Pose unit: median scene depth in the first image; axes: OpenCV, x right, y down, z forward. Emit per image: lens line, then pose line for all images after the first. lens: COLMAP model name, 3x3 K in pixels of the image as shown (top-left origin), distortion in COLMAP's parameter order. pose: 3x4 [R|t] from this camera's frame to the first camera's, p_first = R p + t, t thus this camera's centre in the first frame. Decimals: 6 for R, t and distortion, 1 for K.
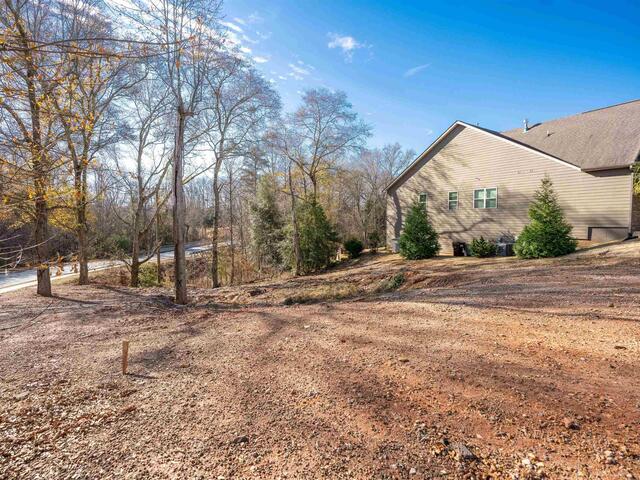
lens RADIAL K [[301.1, 0, 320.0], [0, 301.1, 240.0], [0, 0, 1]] dist [-0.000840, -0.000419]
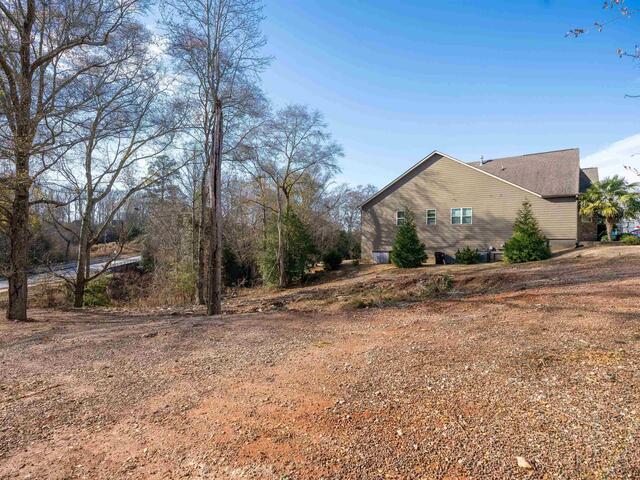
lens RADIAL K [[301.1, 0, 320.0], [0, 301.1, 240.0], [0, 0, 1]] dist [-0.000840, -0.000419]
pose [[0.948956, 0.015616, 0.315022, -0.332771], [0.004055, 0.998087, -0.061691, 0.027022], [-0.315382, 0.059820, 0.947077, 0.033366]]
